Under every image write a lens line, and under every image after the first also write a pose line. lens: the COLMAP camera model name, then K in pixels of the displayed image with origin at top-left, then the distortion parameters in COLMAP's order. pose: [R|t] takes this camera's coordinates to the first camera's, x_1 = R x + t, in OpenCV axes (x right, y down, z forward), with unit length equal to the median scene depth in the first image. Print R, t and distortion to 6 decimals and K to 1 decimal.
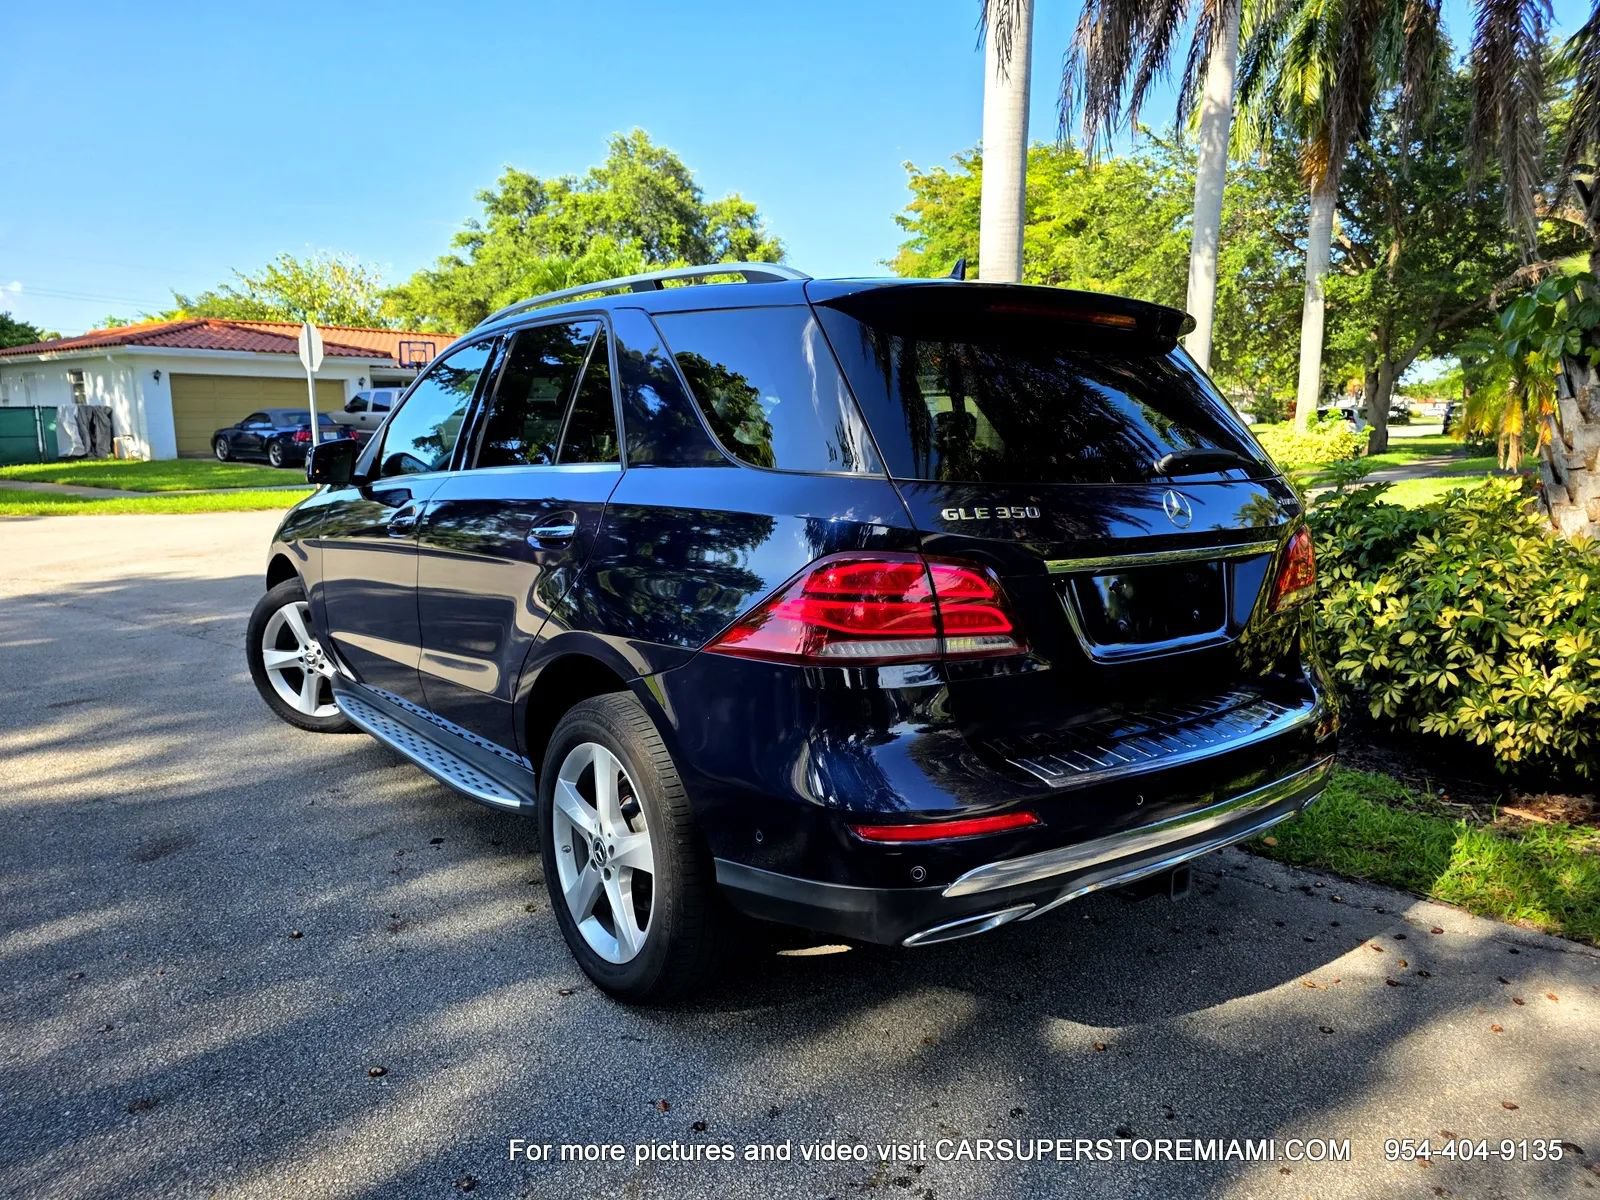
lens RADIAL K [[1104.9, 0, 786.7], [0, 1104.9, 593.8], [0, 0, 1]] dist [0.042547, -0.038828]
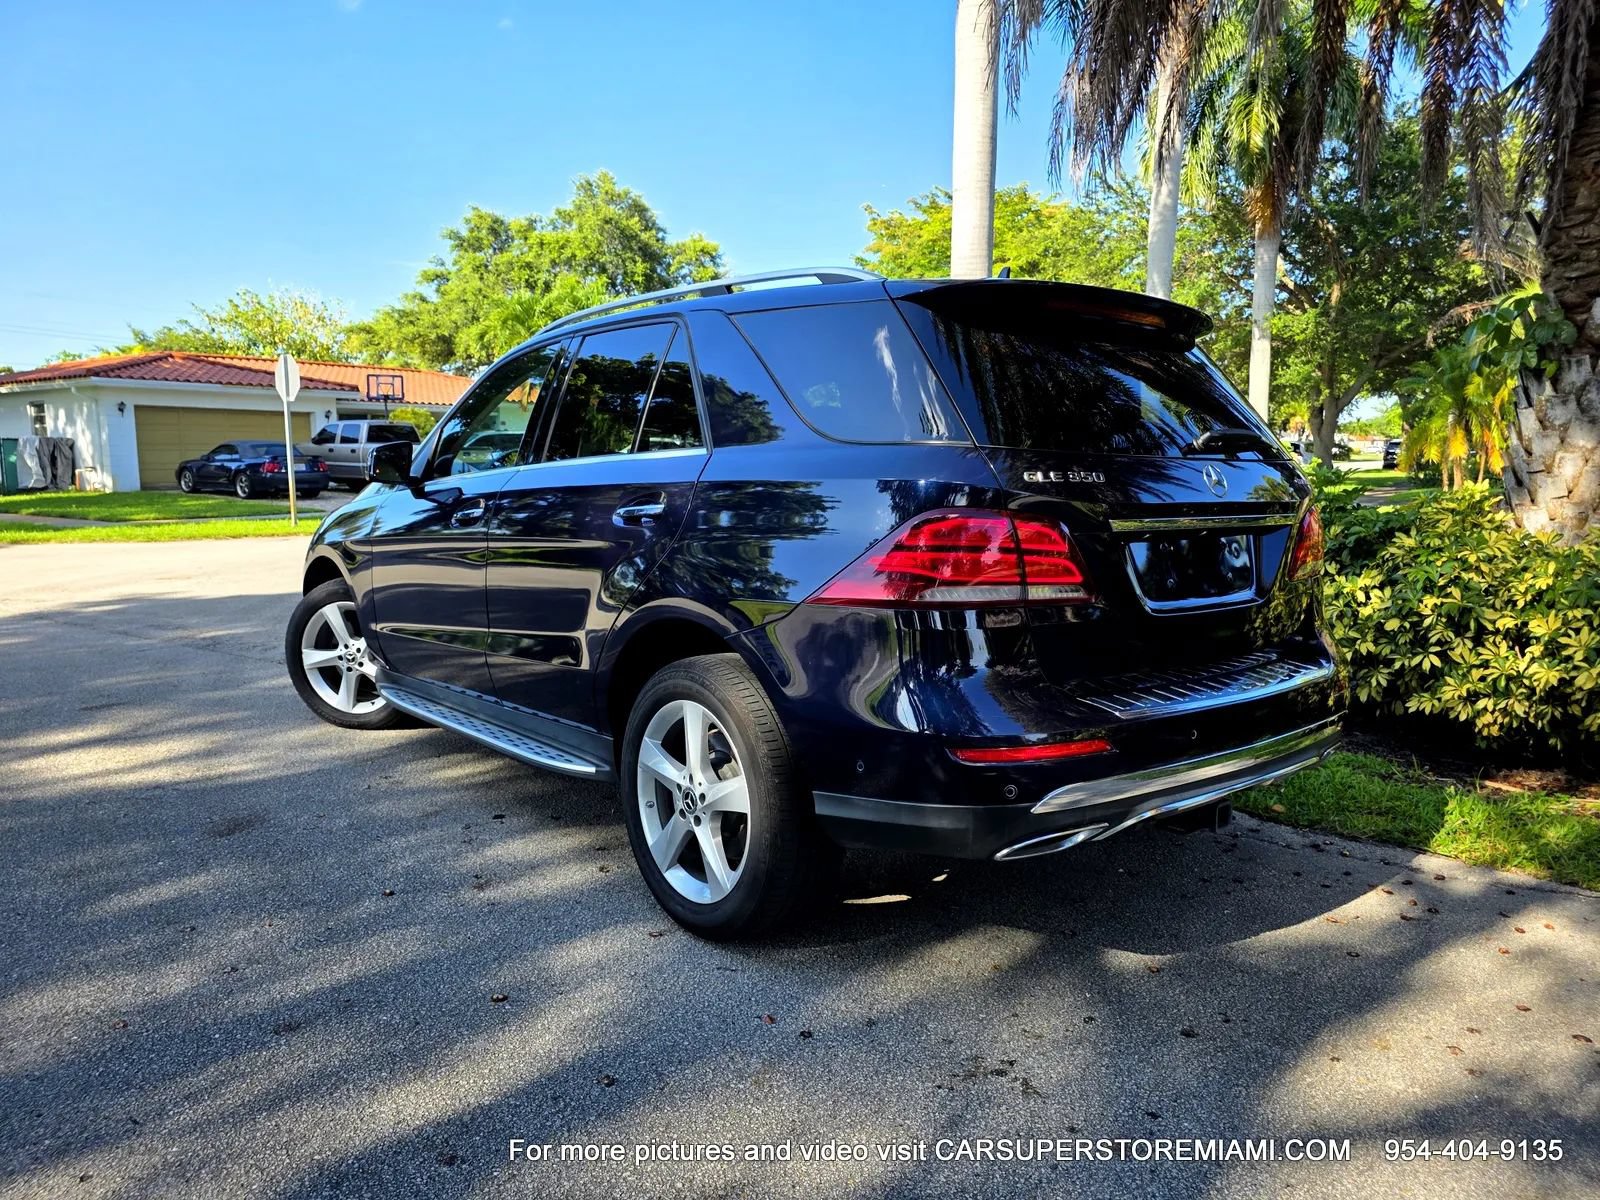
lens RADIAL K [[1104.9, 0, 783.9], [0, 1104.9, 577.0], [0, 0, 1]] dist [0.042547, -0.038828]
pose [[0.999303, -0.003698, 0.037152, -0.055107], [0.005471, 0.998845, -0.047734, 0.031396], [-0.036932, 0.047904, 0.998169, -0.045853]]
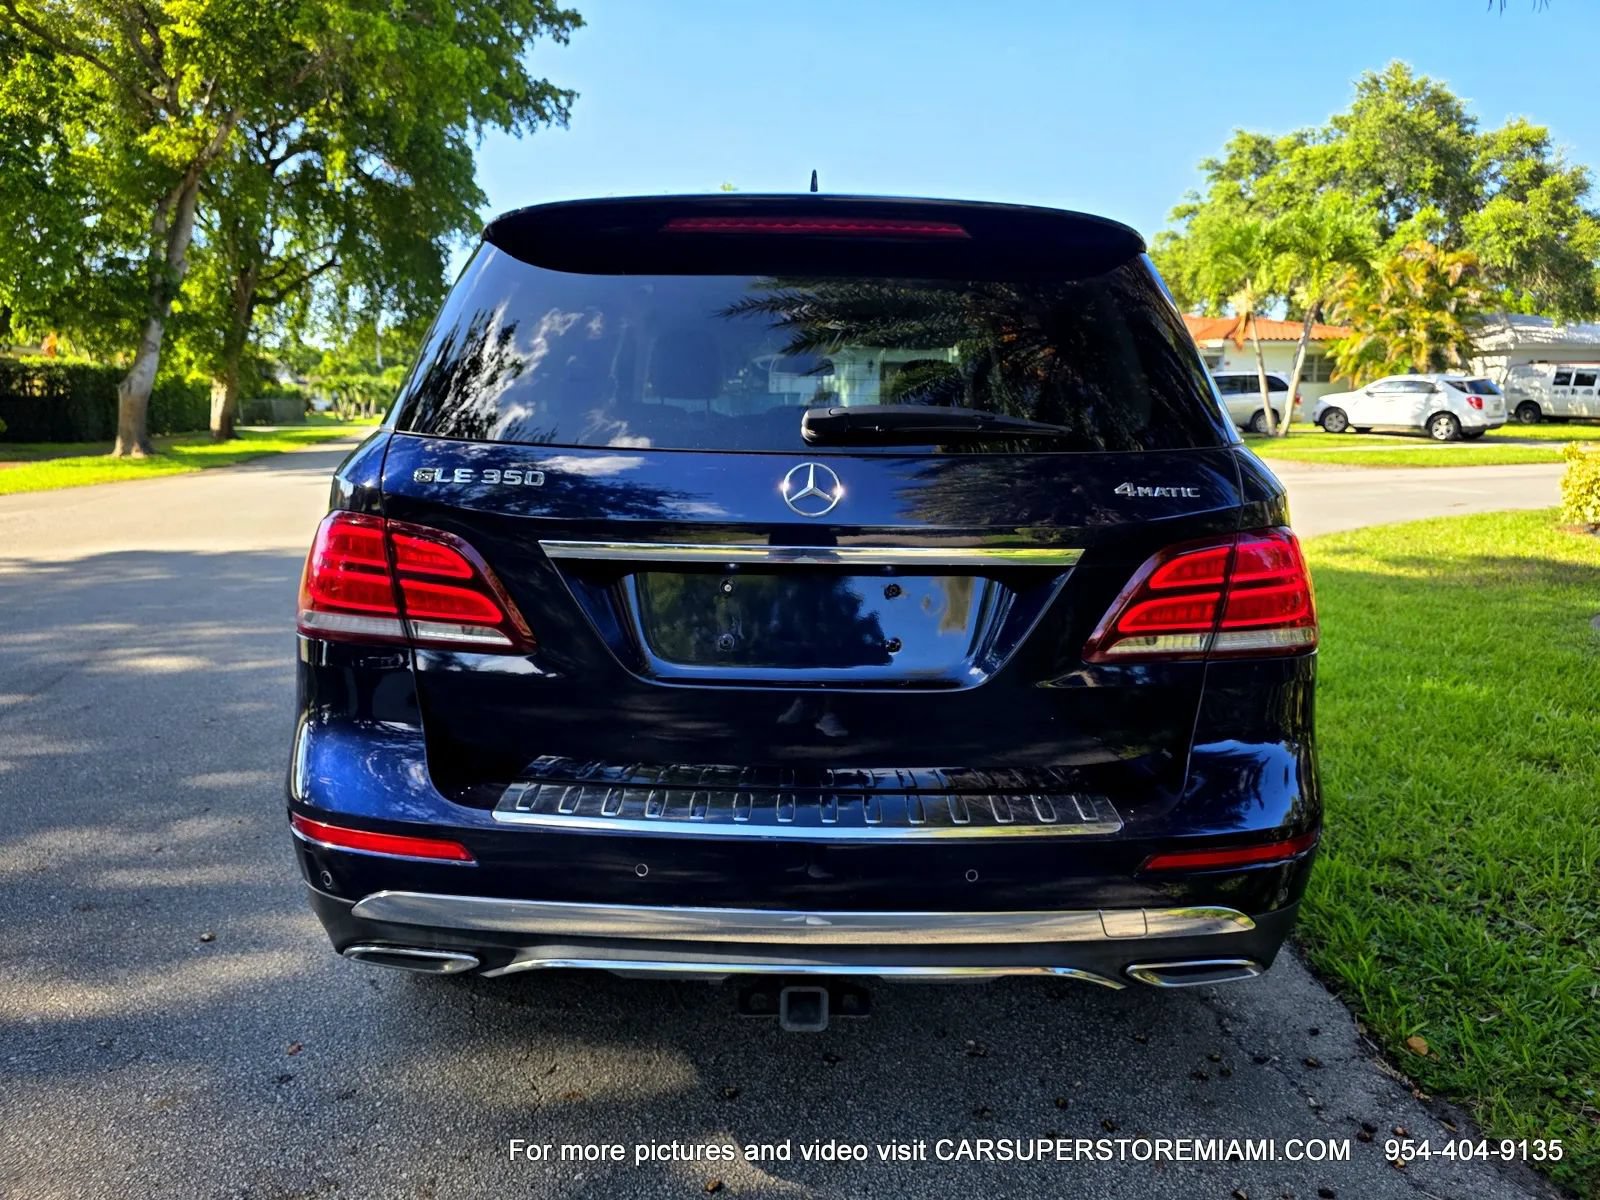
lens RADIAL K [[1104.9, 0, 804.3], [0, 1104.9, 593.5], [0, 0, 1]] dist [0.042547, -0.038828]
pose [[0.807827, 0.090856, -0.582375, 0.327425], [-0.081376, 0.995778, 0.042473, -0.015025], [0.583775, 0.013081, 0.811810, 0.181646]]
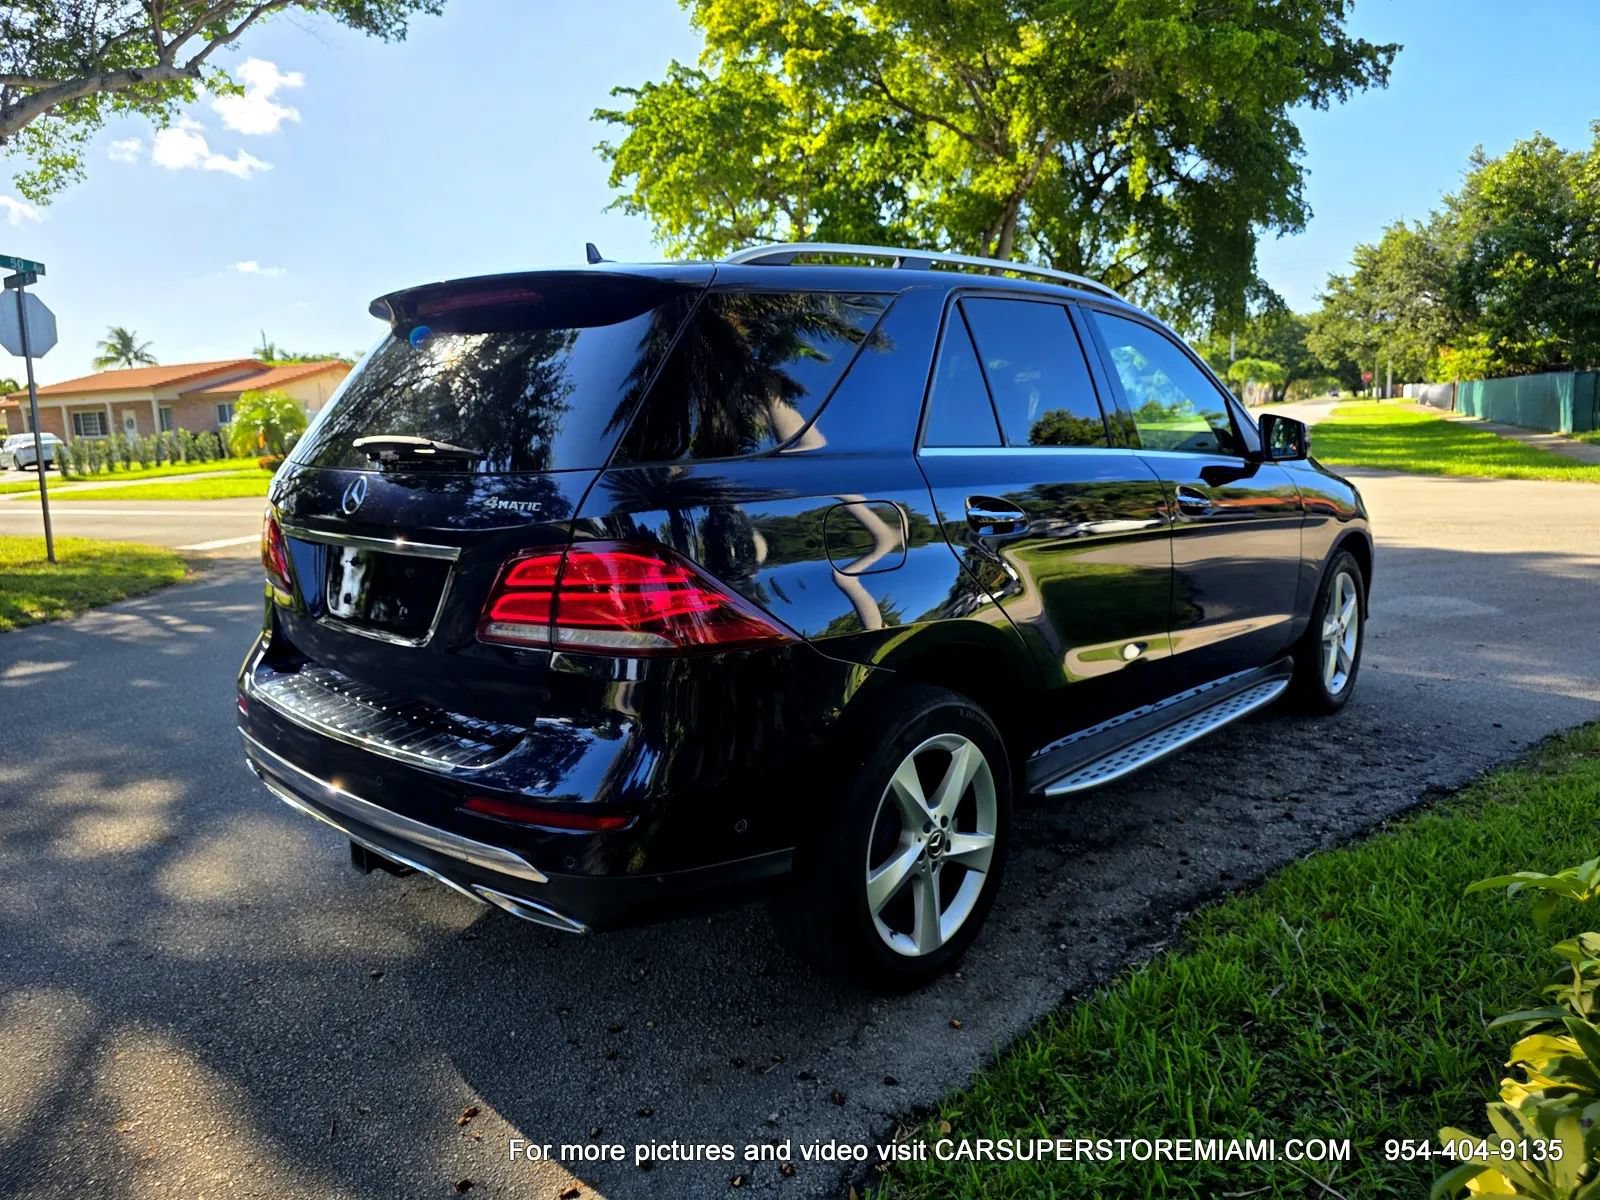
lens RADIAL K [[1104.9, 0, 808.4], [0, 1104.9, 598.0], [0, 0, 1]] dist [0.042547, -0.038828]
pose [[0.197148, 0.149317, -0.968936, 5.923287], [-0.113740, 0.985143, 0.128672, -1.032372], [0.973753, 0.084839, 0.211203, 6.624237]]
